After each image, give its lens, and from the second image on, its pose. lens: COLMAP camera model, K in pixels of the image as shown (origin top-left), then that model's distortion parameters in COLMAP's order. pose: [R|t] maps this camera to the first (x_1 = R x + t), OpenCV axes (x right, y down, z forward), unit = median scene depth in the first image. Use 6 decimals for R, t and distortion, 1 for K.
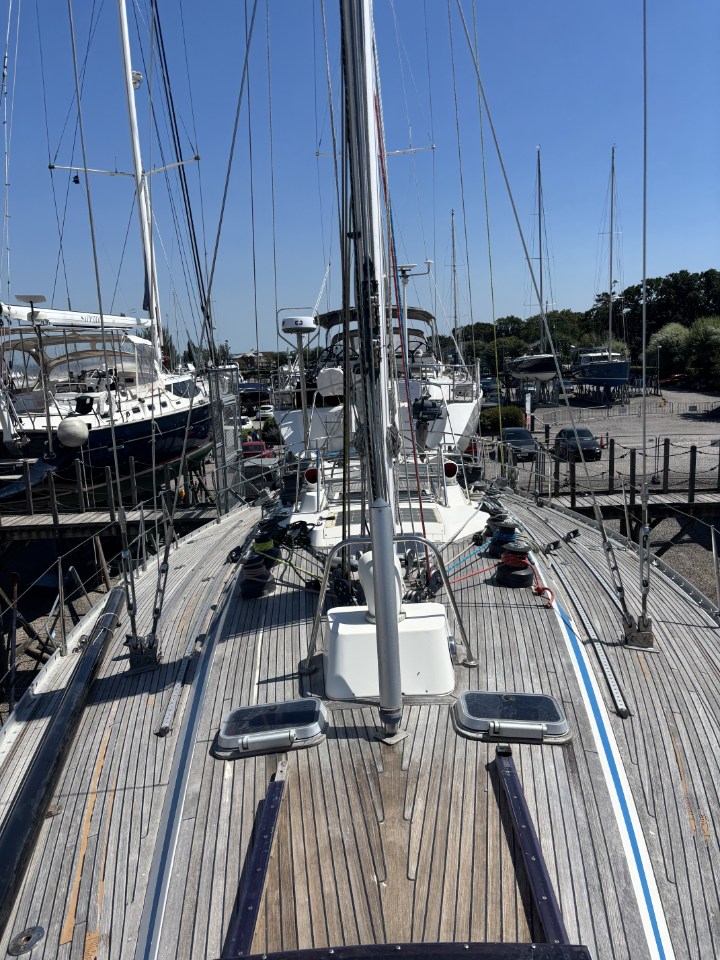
lens RADIAL K [[721.3, 0, 364.9], [0, 721.3, 476.3], [0, 0, 1]] dist [0.045313, -0.056693]
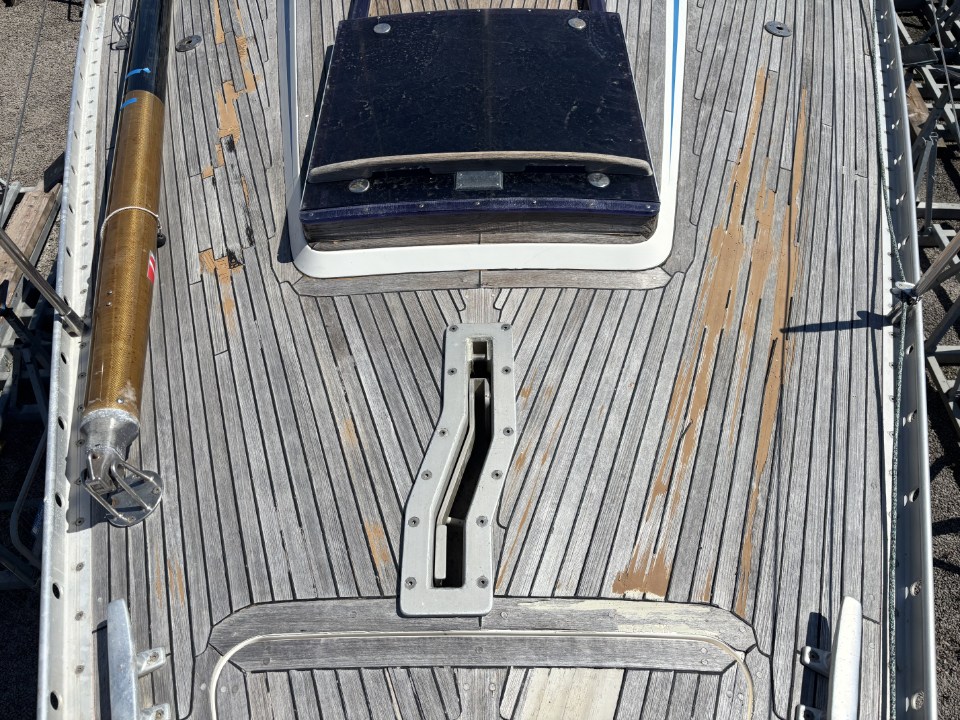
lens RADIAL K [[721.3, 0, 471.6], [0, 721.3, 365.9], [0, 0, 1]] dist [0.045313, -0.056693]
pose [[0.999611, 0.008358, 0.026593, 0.000767], [-0.024199, 0.733739, 0.679000, 0.059675], [-0.013837, -0.679380, 0.733656, -0.114569]]
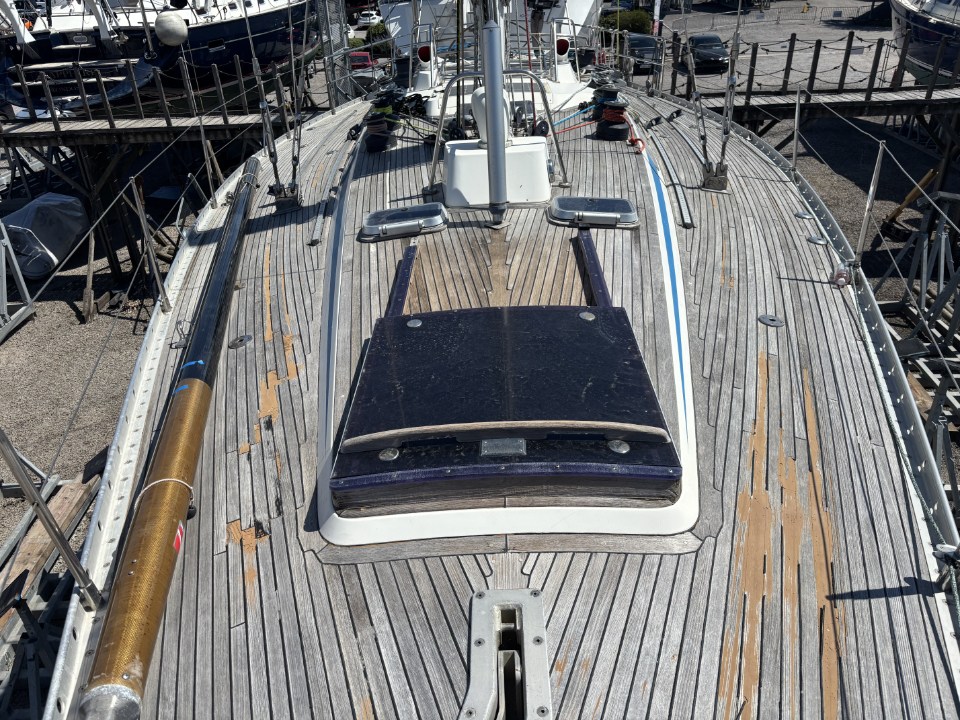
lens RADIAL K [[721.3, 0, 471.4], [0, 721.3, 367.9], [0, 0, 1]] dist [0.045313, -0.056693]
pose [[0.999973, 0.001931, -0.007064, -0.000421], [0.000633, 0.938219, 0.346041, 0.066461], [0.007296, -0.346036, 0.938193, -0.122233]]
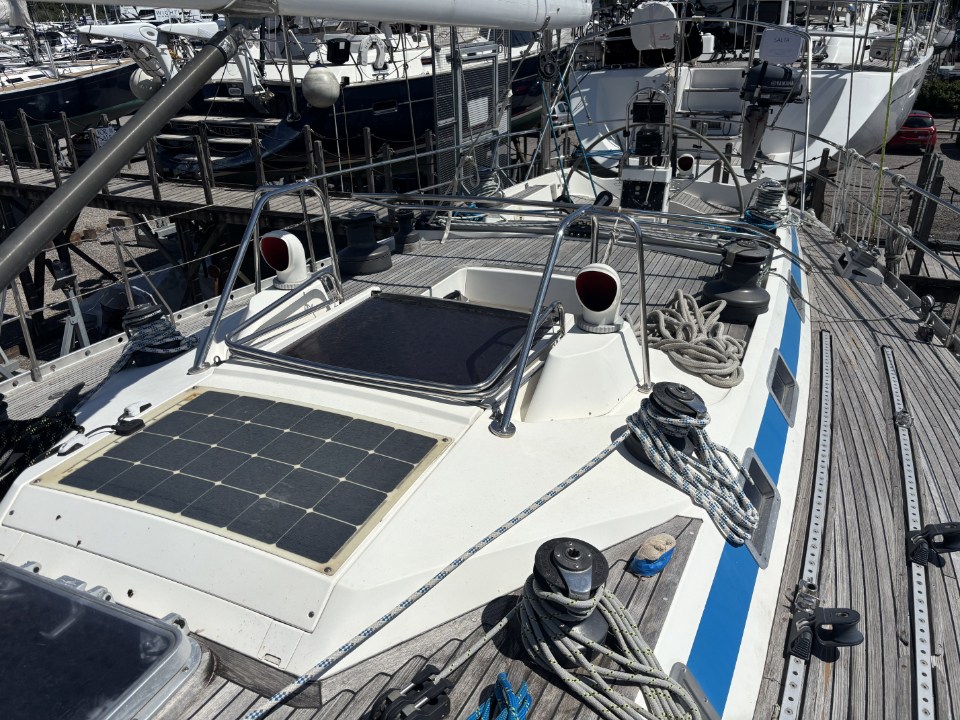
lens RADIAL K [[721.3, 0, 479.6], [0, 721.3, 369.3], [0, 0, 1]] dist [0.045313, -0.056693]
pose [[0.922356, 0.188965, -0.336975, 0.207822], [-0.078519, 0.945704, 0.315402, -0.084955], [0.378278, -0.264454, 0.887113, 0.708917]]
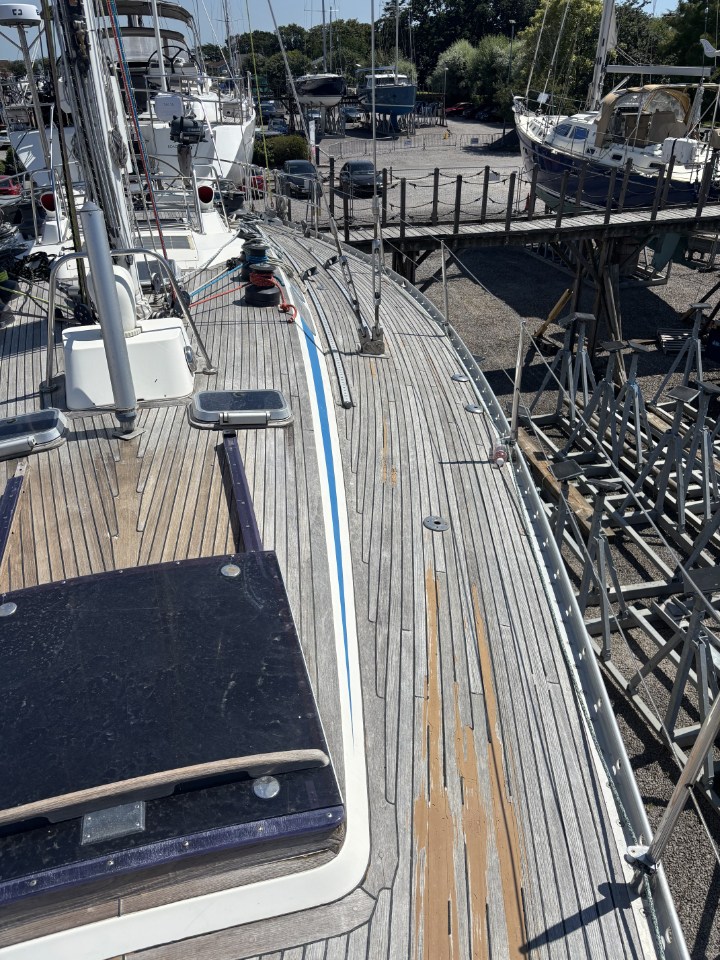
lens RADIAL K [[721.3, 0, 356.7], [0, 721.3, 475.5], [0, 0, 1]] dist [0.045313, -0.056693]
pose [[0.963445, -0.103441, 0.247132, 0.038708], [0.015256, 0.942139, 0.334875, 0.024832], [-0.267472, -0.318864, 0.909277, -0.044864]]
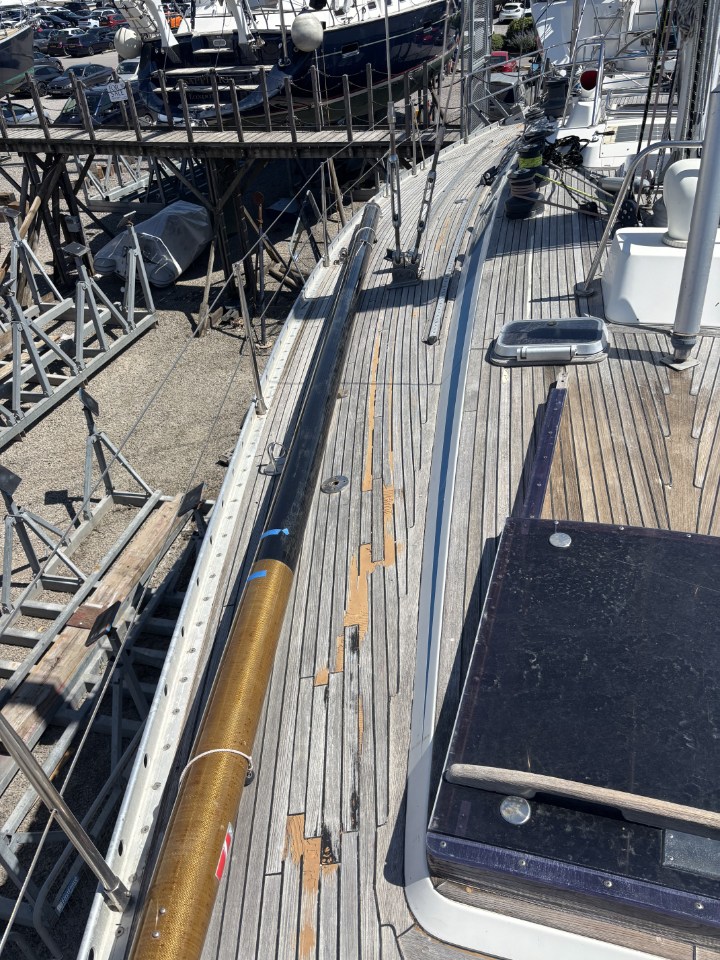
lens RADIAL K [[721.3, 0, 365.9], [0, 721.3, 478.0], [0, 0, 1]] dist [0.045313, -0.056693]
pose [[0.955590, 0.154342, -0.251049, -0.040716], [-0.021591, 0.886262, 0.462680, 0.026039], [0.293906, -0.436712, 0.850236, 0.001128]]
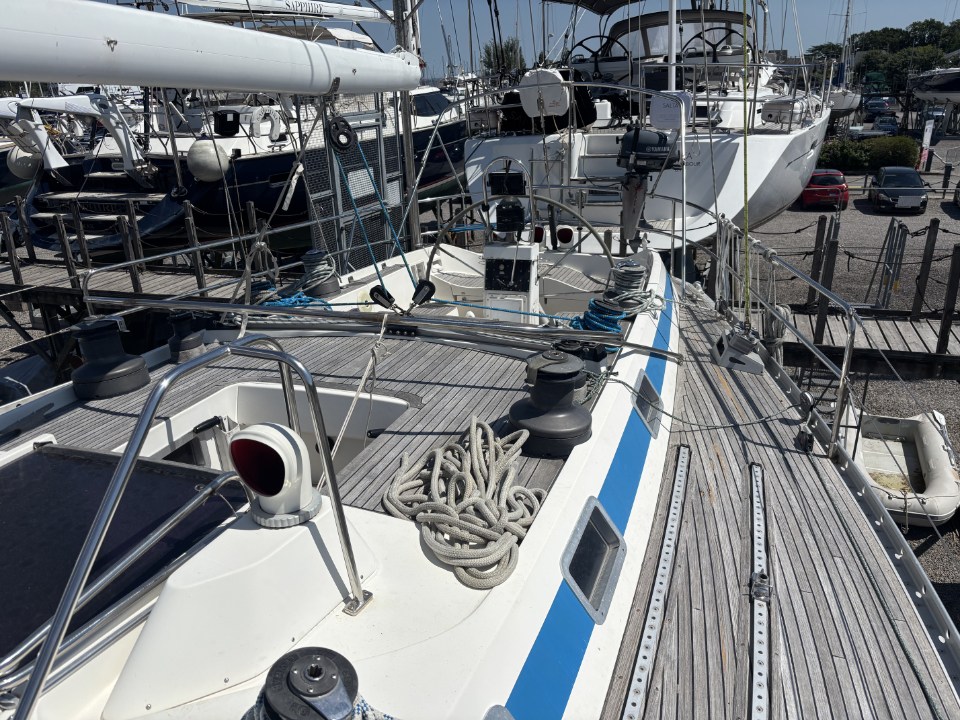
lens RADIAL K [[721.3, 0, 486.0], [0, 721.3, 361.4], [0, 0, 1]] dist [0.045313, -0.056693]
pose [[0.951094, 0.118691, -0.285189, 0.270808], [-0.054971, 0.973532, 0.221842, -0.104380], [0.303971, -0.195315, 0.932445, 0.881220]]
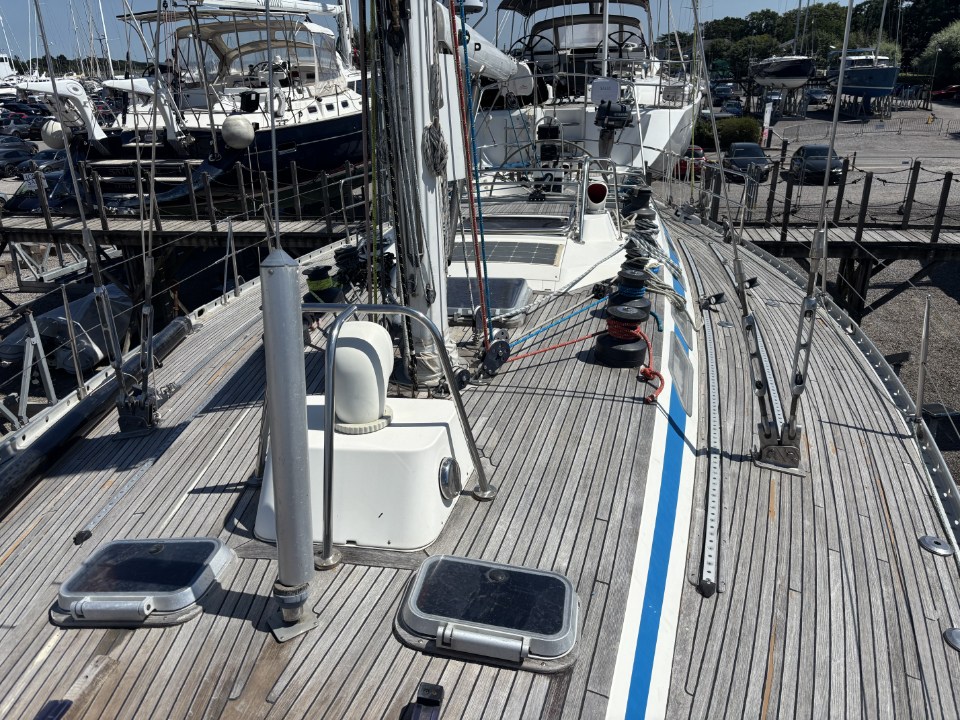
lens RADIAL K [[721.3, 0, 472.4], [0, 721.3, 363.3], [0, 0, 1]] dist [0.045313, -0.056693]
pose [[0.987896, 0.073415, -0.136644, 0.114482], [-0.039538, 0.970987, 0.235840, -0.010272], [0.149994, -0.227582, 0.962137, 0.197320]]
